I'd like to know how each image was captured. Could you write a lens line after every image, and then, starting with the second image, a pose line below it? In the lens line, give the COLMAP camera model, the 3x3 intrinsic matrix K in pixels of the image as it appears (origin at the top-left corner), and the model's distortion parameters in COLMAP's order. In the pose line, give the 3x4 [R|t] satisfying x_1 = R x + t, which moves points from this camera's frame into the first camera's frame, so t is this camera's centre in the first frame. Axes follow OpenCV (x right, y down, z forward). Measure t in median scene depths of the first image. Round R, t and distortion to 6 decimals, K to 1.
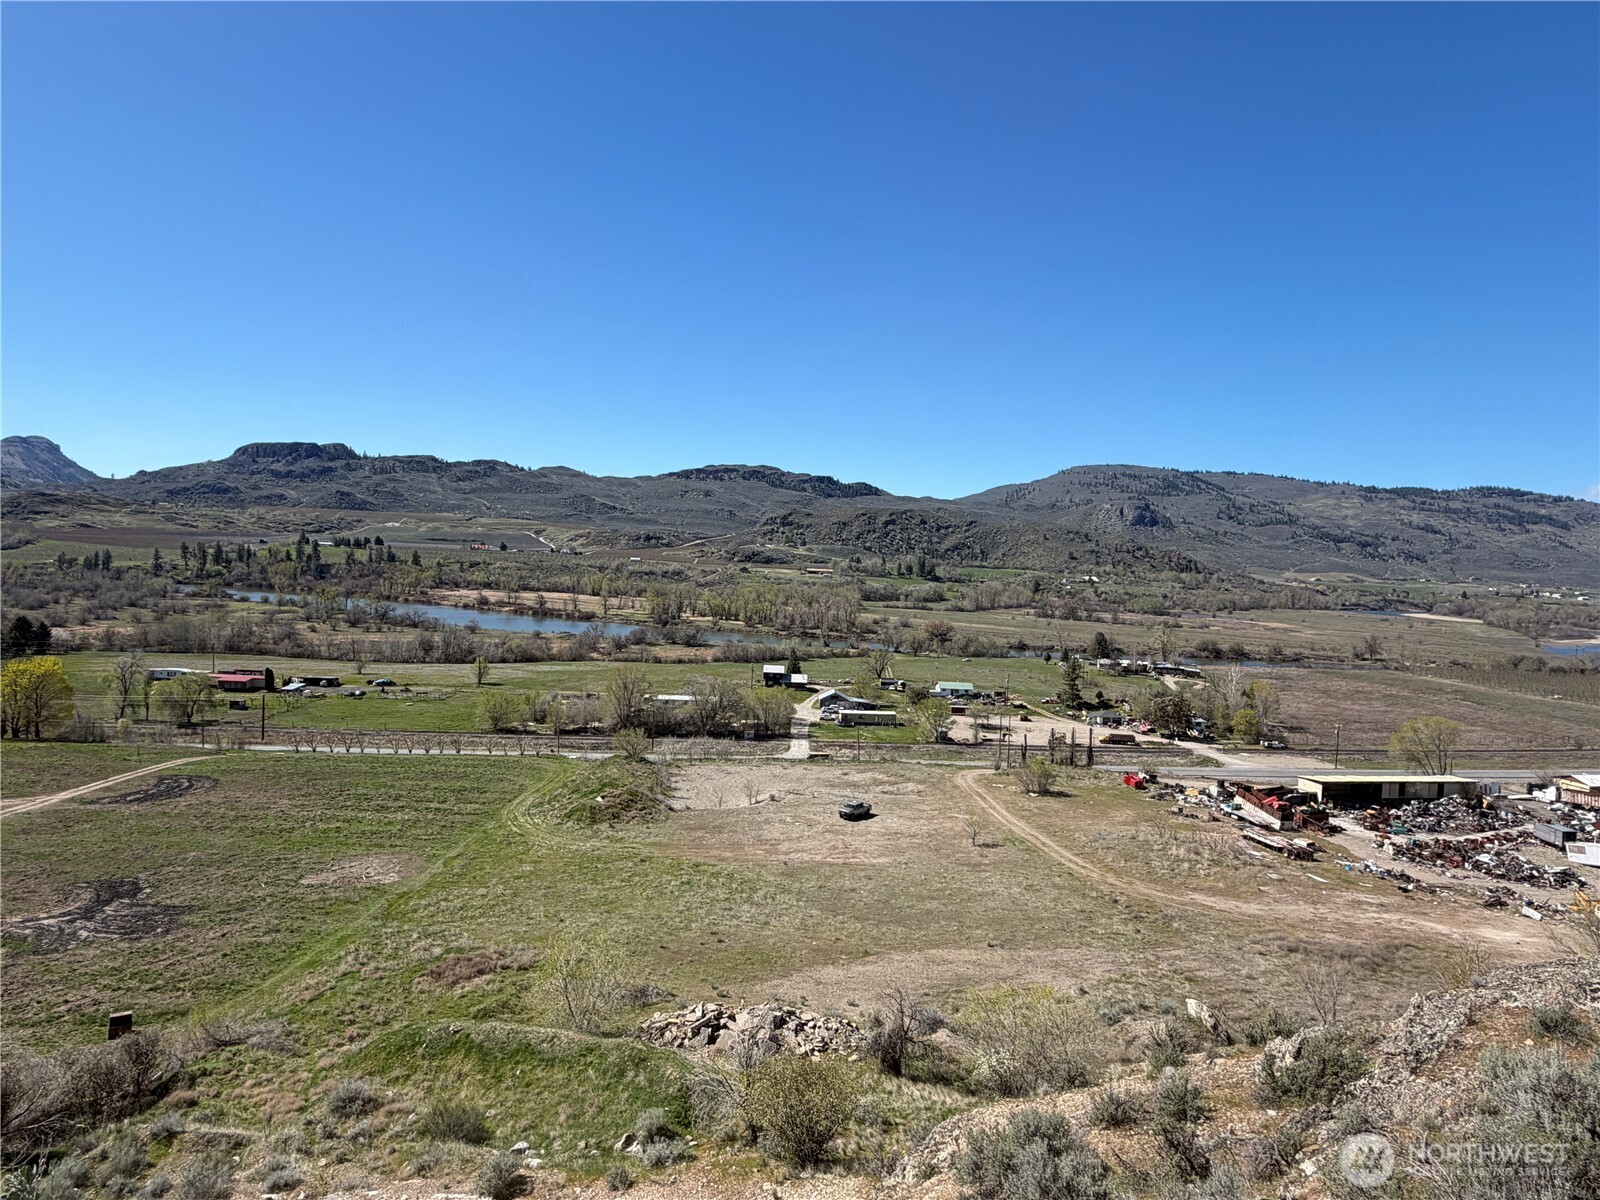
lens RADIAL K [[903.8, 0, 800.5], [0, 903.8, 592.3], [0, 0, 1]] dist [0.003447, -0.000340]
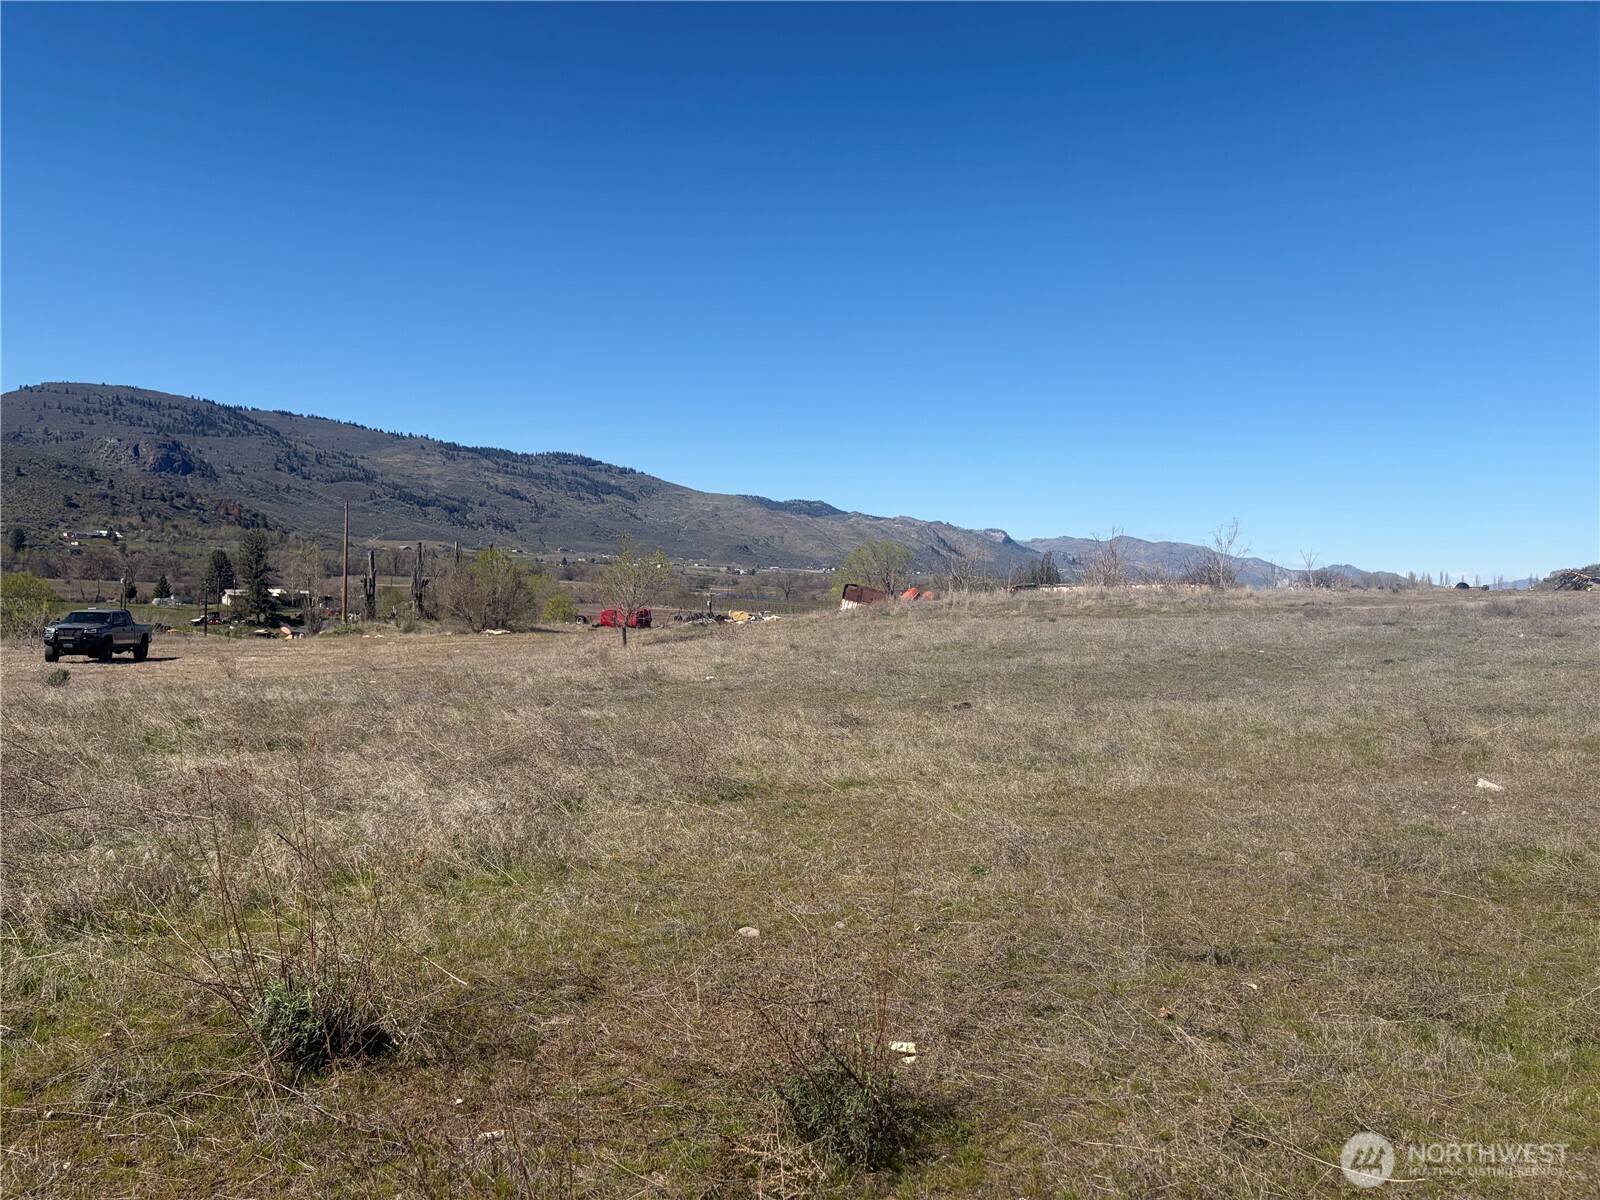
lens RADIAL K [[1204.5, 0, 790.8], [0, 1204.5, 614.8], [0, 0, 1]] dist [0.063455, -0.065203]
pose [[0.666223, -0.041563, 0.744593, -0.033106], [0.020843, 0.999093, 0.037119, 0.102118], [-0.745461, -0.009210, 0.666485, 0.268149]]
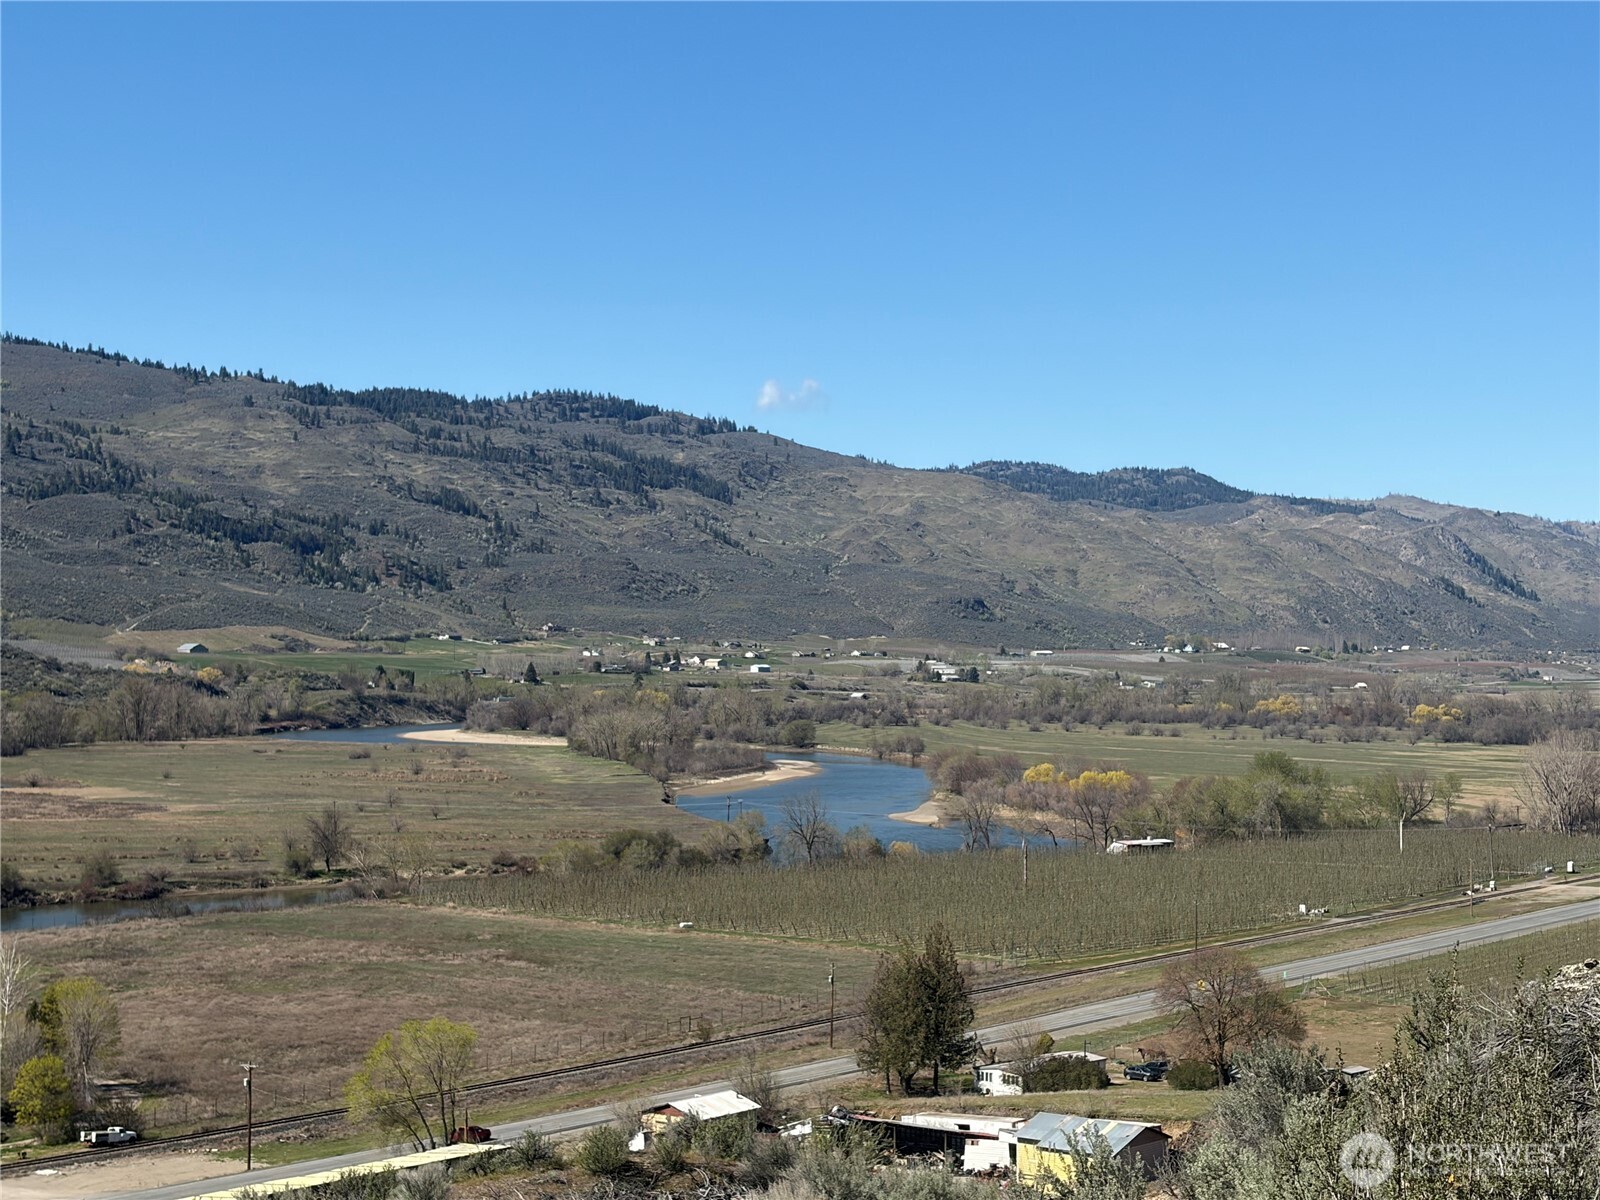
lens RADIAL K [[2877.5, 0, 796.3], [0, 2877.5, 593.7], [0, 0, 1]] dist [0.177850, 0.000000]
pose [[0.749451, -0.028270, 0.661456, -0.085817], [0.052748, 0.998462, -0.017092, -0.029050], [-0.659956, 0.047700, 0.749789, -0.158627]]
